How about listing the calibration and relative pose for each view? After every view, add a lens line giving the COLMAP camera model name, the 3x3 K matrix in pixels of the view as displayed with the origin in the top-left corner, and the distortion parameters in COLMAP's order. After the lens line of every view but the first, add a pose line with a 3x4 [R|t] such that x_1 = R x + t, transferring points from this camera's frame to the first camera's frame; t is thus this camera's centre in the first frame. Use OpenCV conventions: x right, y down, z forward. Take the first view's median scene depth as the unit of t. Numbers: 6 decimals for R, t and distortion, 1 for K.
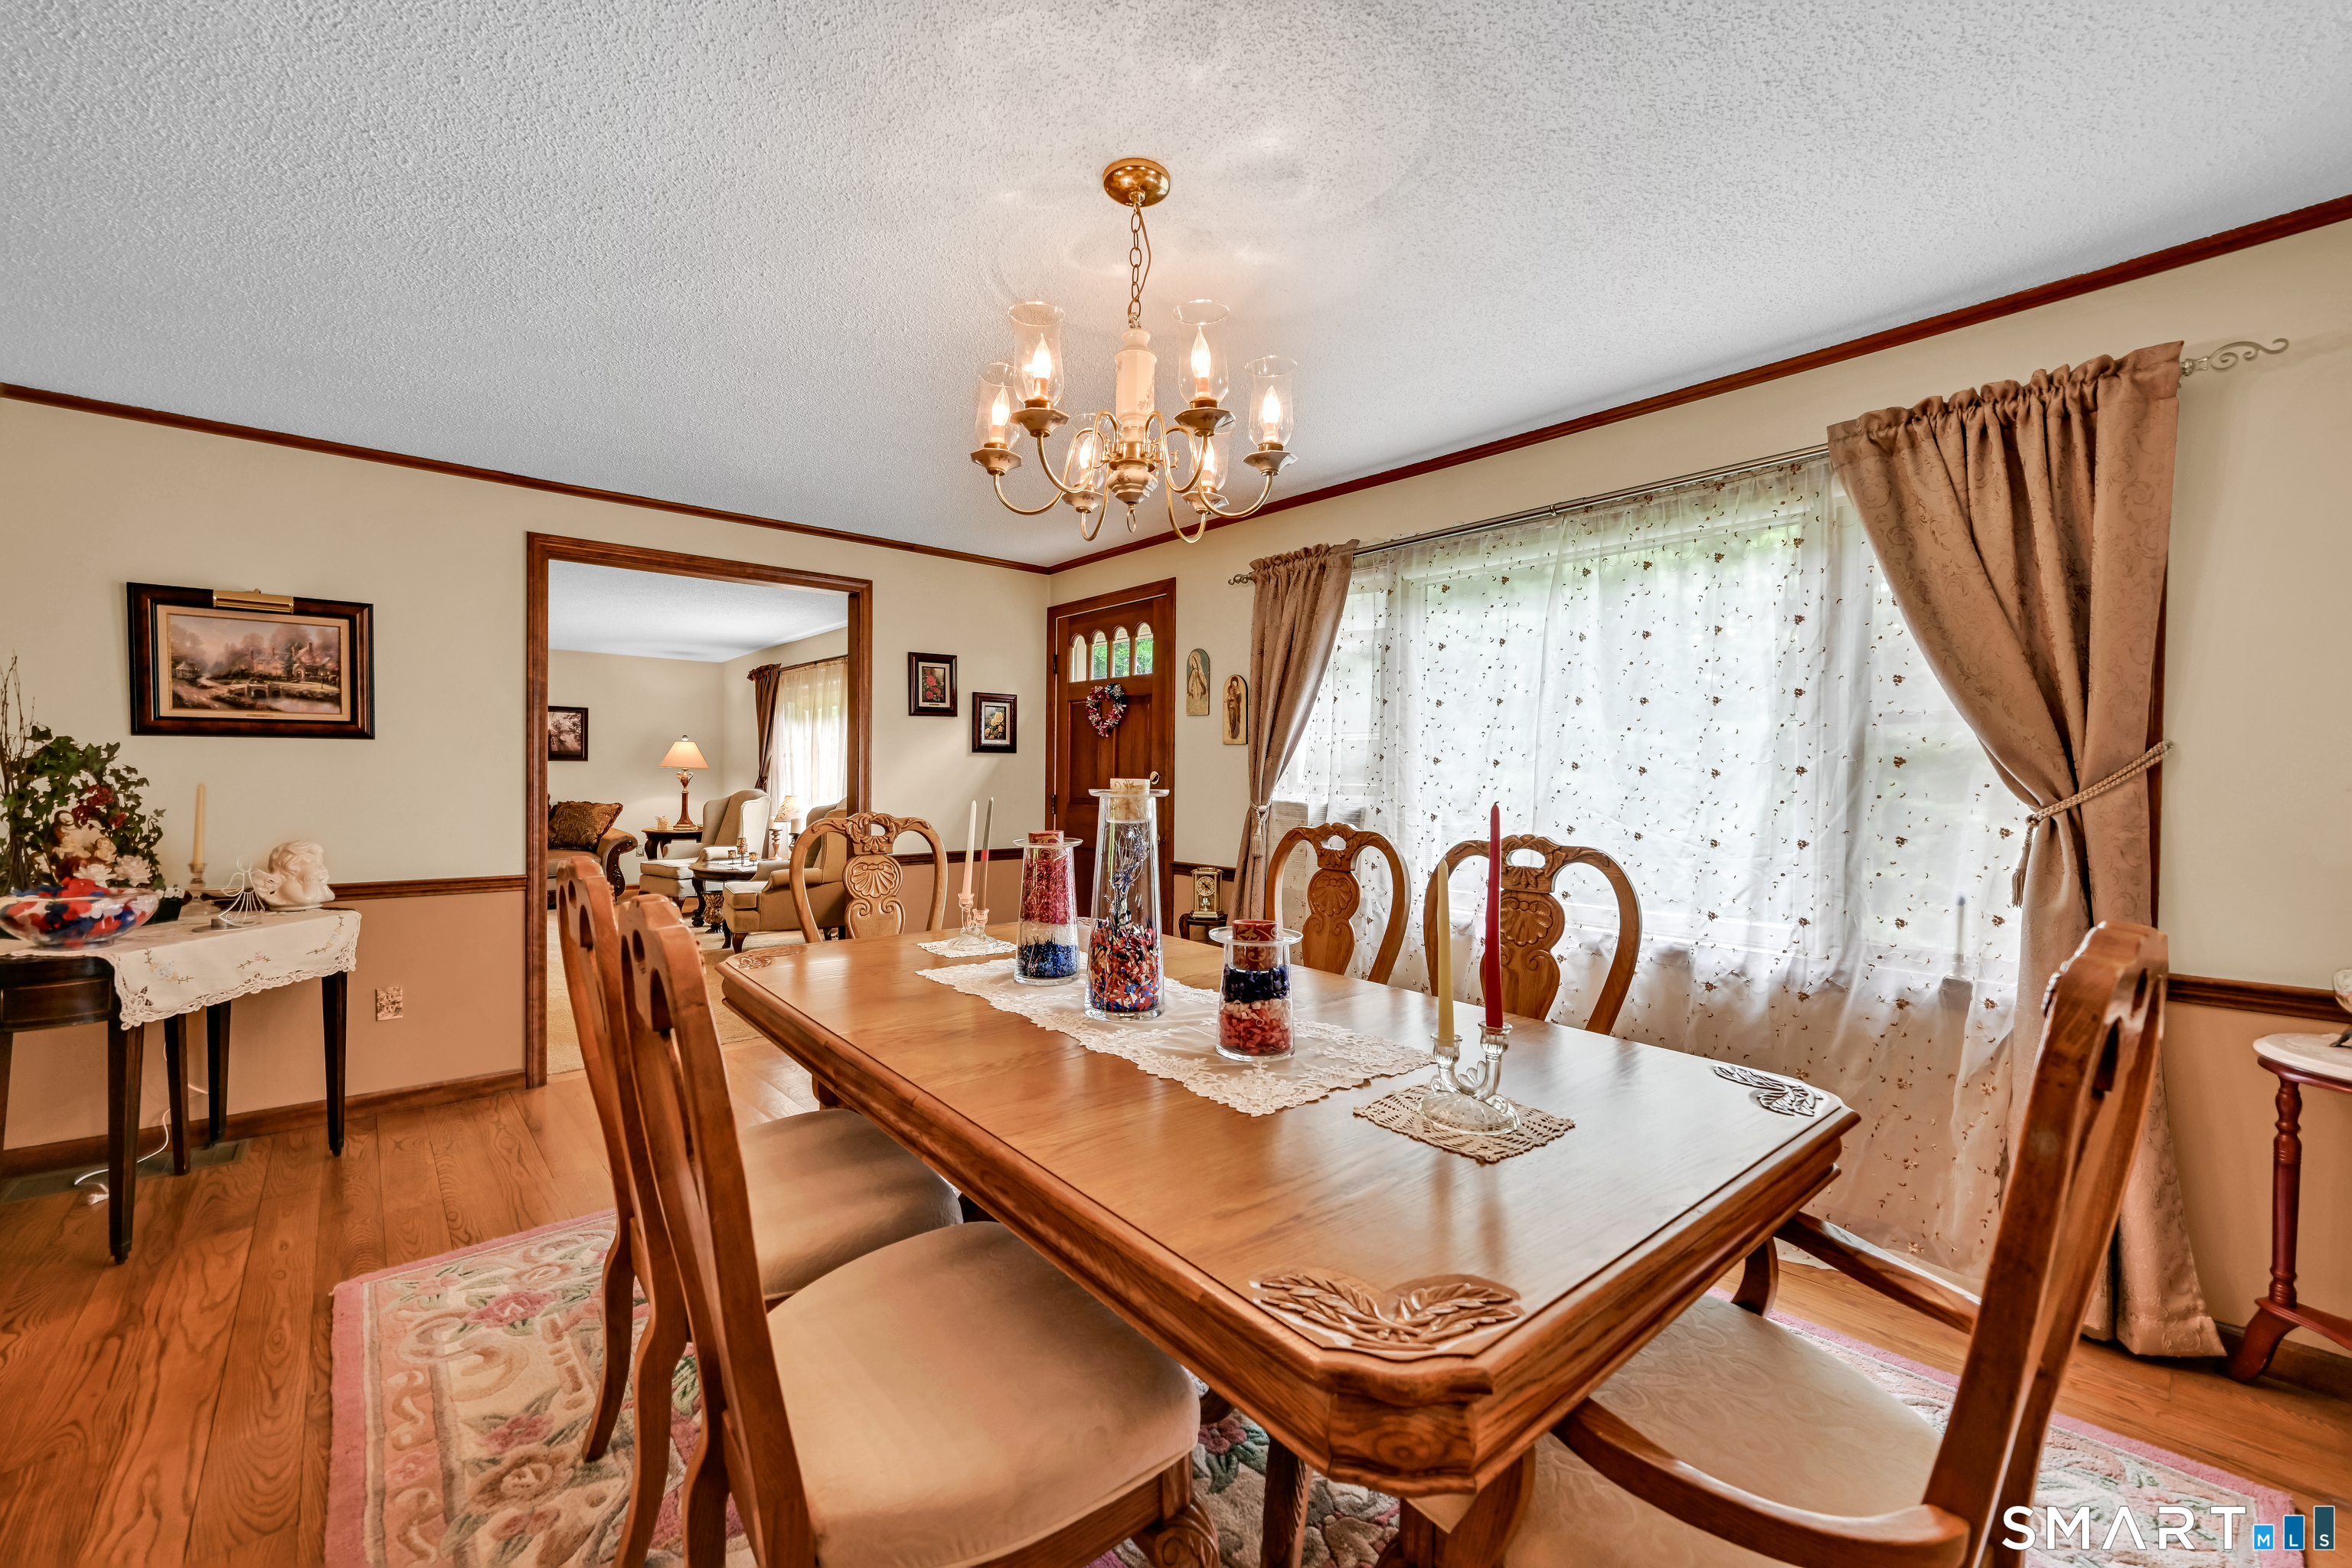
lens RADIAL K [[956.1, 0, 1176.0], [0, 956.1, 784.0], [0, 0, 1]] dist [-0.000061, 0.000117]
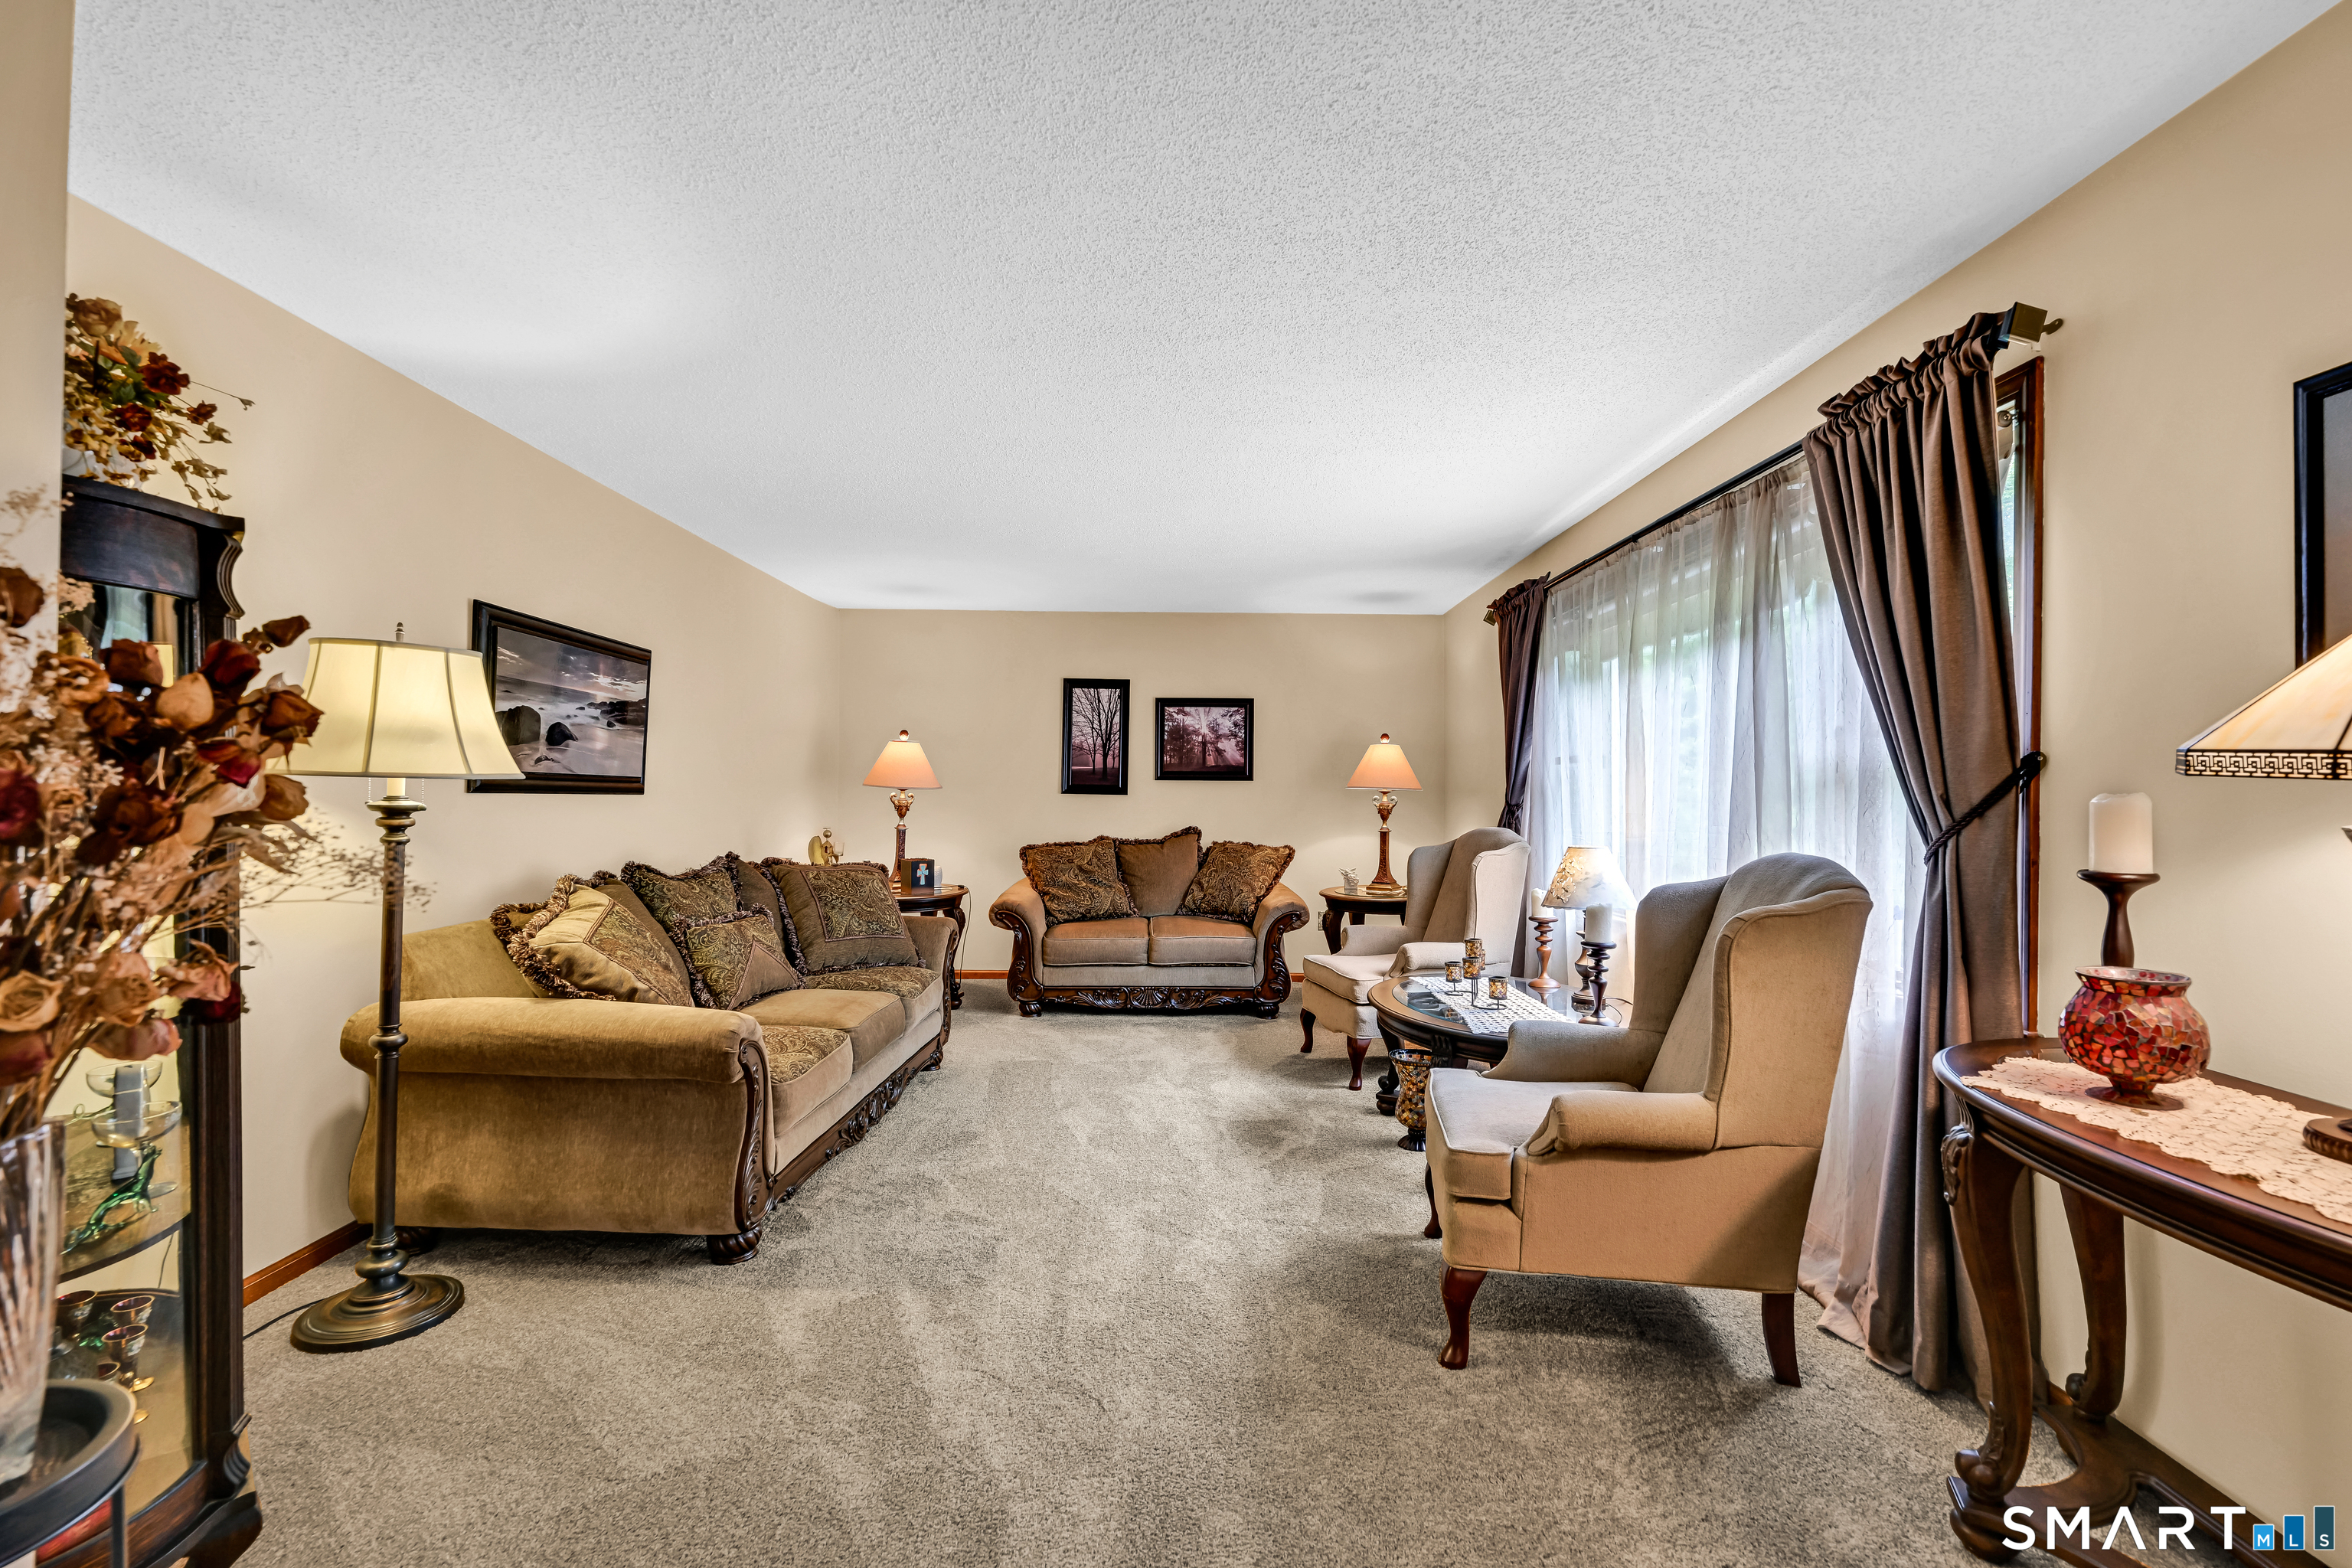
lens RADIAL K [[1044.9, 0, 1176.0], [0, 1044.9, 784.0], [0, 0, 1]] dist [0.000007, 0.000000]
pose [[0.757814, -0.012559, -0.652349, -0.211438], [-0.004626, 0.999686, -0.024620, -0.003997], [0.652454, 0.021675, 0.757519, 0.474776]]
